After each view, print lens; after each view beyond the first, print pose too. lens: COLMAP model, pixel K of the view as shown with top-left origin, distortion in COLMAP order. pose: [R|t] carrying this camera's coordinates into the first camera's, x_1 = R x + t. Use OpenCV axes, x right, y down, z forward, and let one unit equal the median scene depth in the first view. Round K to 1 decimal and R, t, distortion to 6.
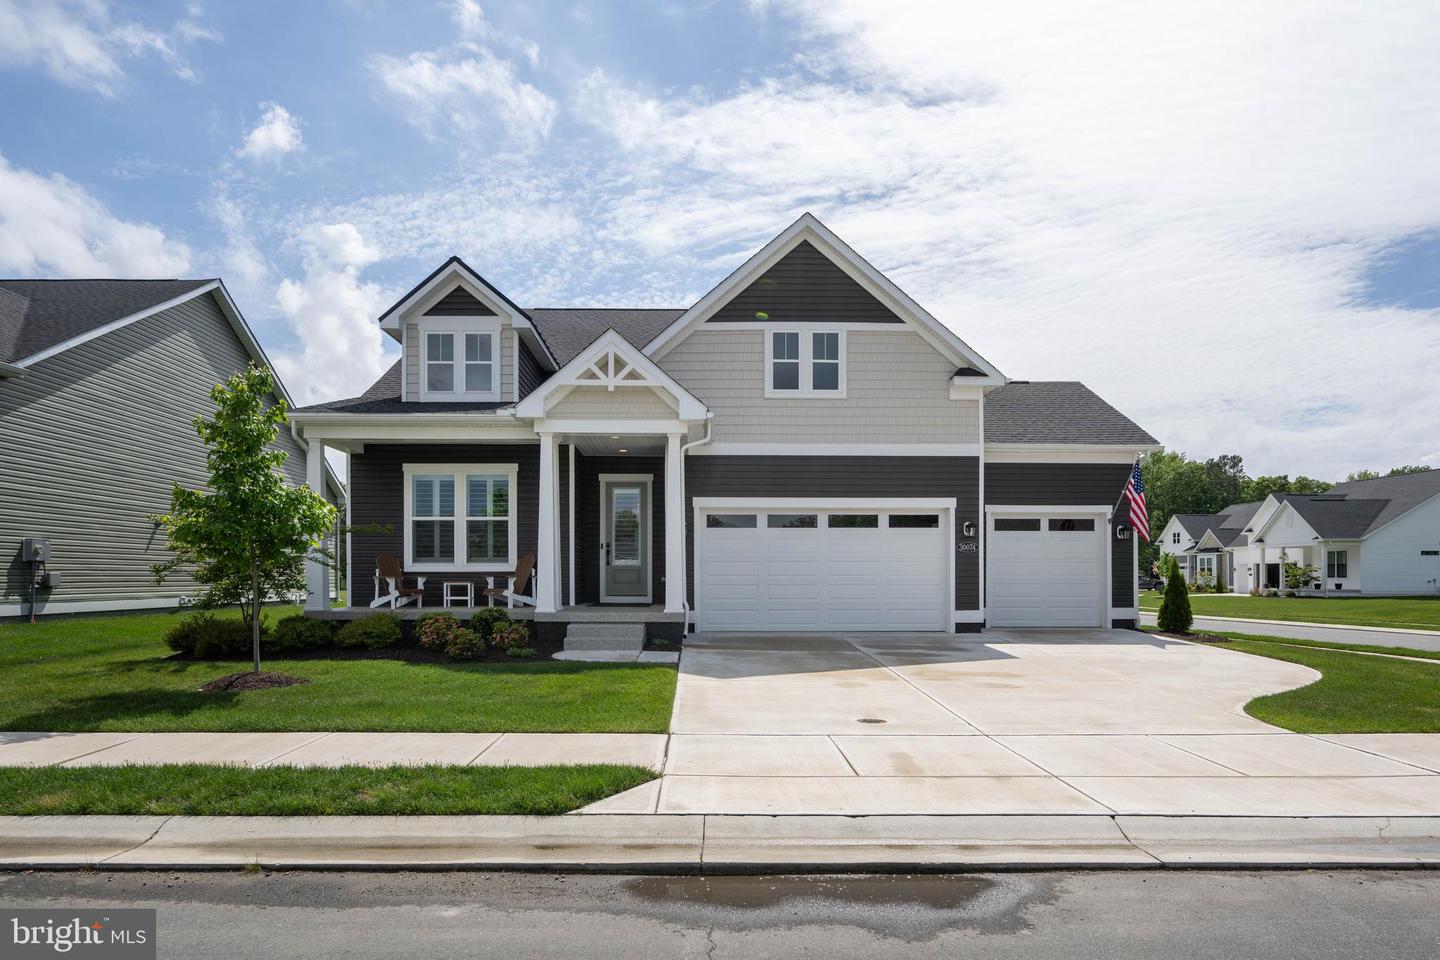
lens RADIAL K [[839.4, 0, 714.6], [0, 839.4, 580.5], [0, 0, 1]] dist [-0.001425, -0.000655]
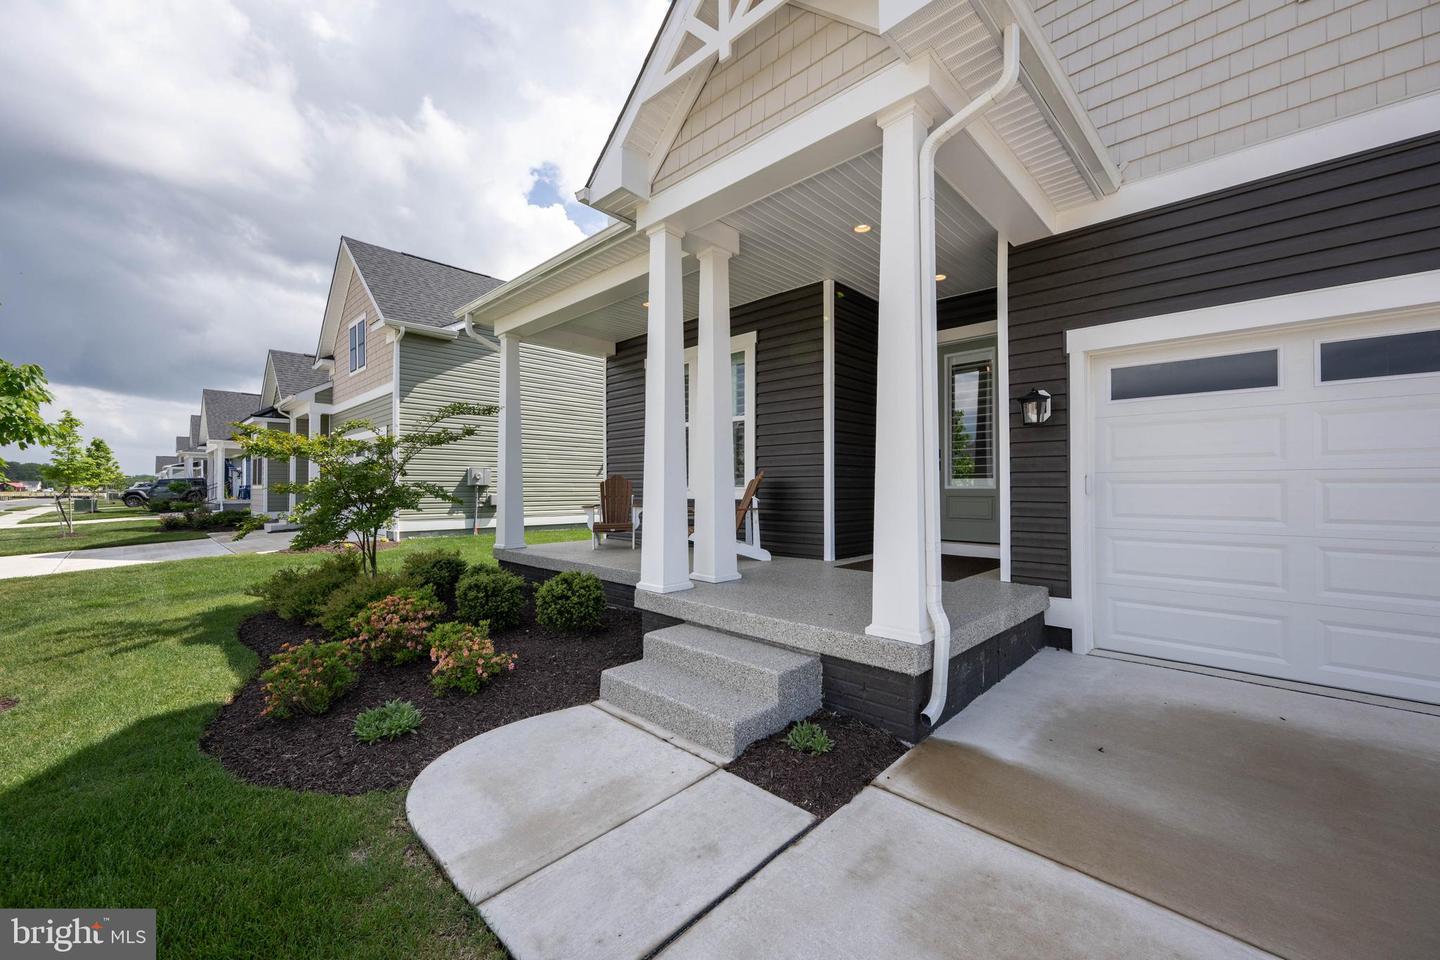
lens RADIAL K [[575.2, 0, 724.7], [0, 575.2, 486.6], [0, 0, 1]] dist [-0.001247, -0.000101]
pose [[0.706772, -0.000899, -0.707441, 0.056539], [-0.003461, 0.999983, -0.004728, -0.018854], [0.707433, 0.005790, 0.706757, 0.672170]]
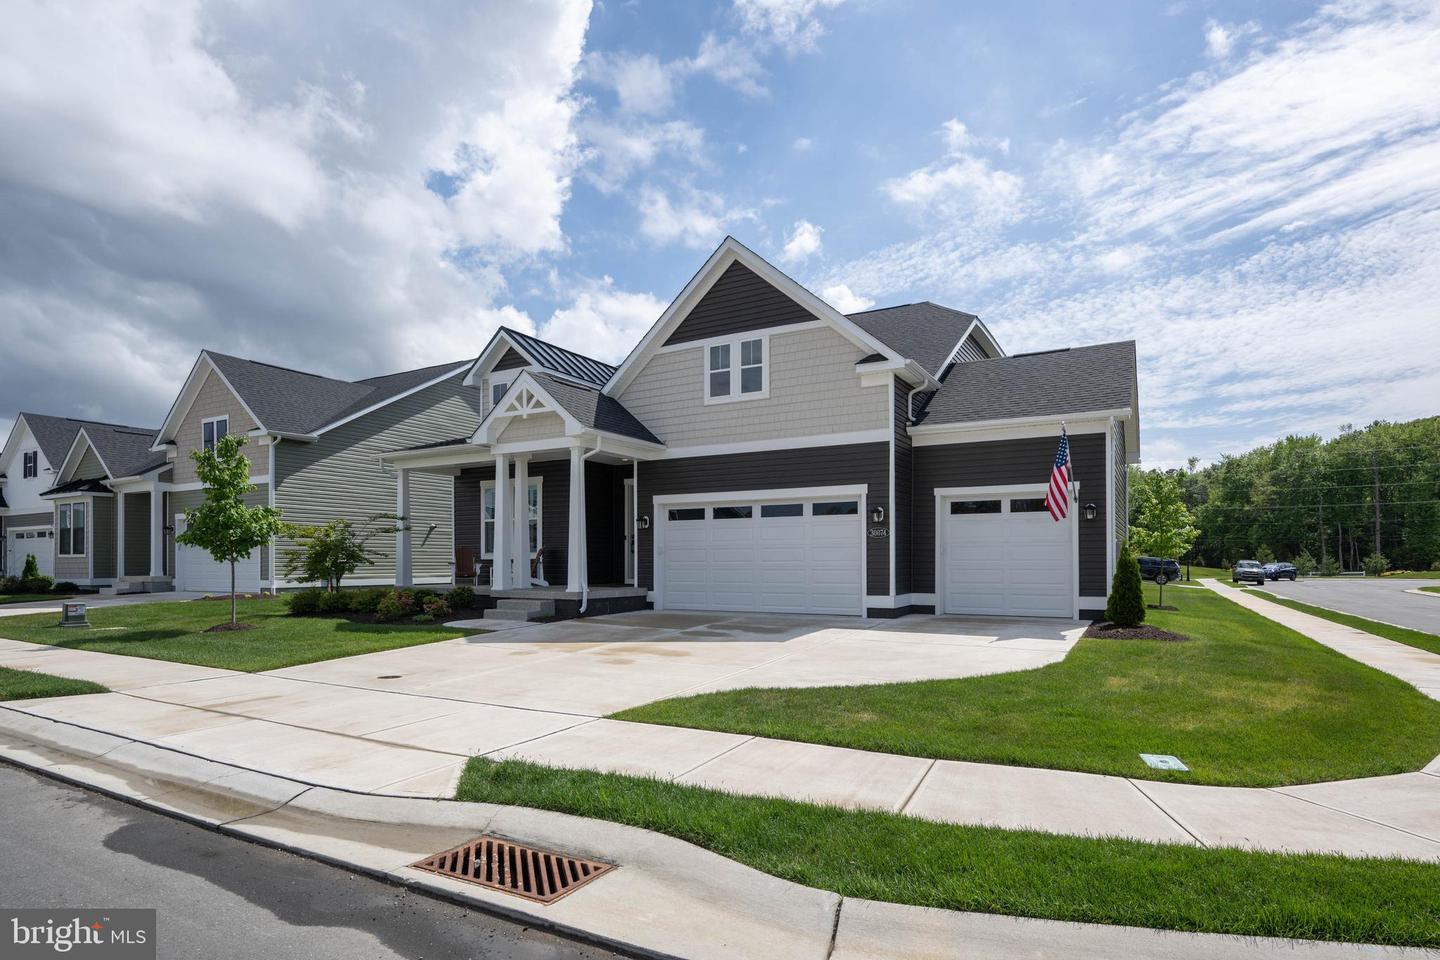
lens RADIAL K [[749.0, 0, 725.5], [0, 749.0, 552.8], [0, 0, 1]] dist [0.000609, 0.000114]
pose [[0.862181, -0.007541, -0.506544, 0.596272], [0.000084, 0.999891, -0.014744, -0.003067], [0.506600, 0.012669, 0.862088, 0.141679]]
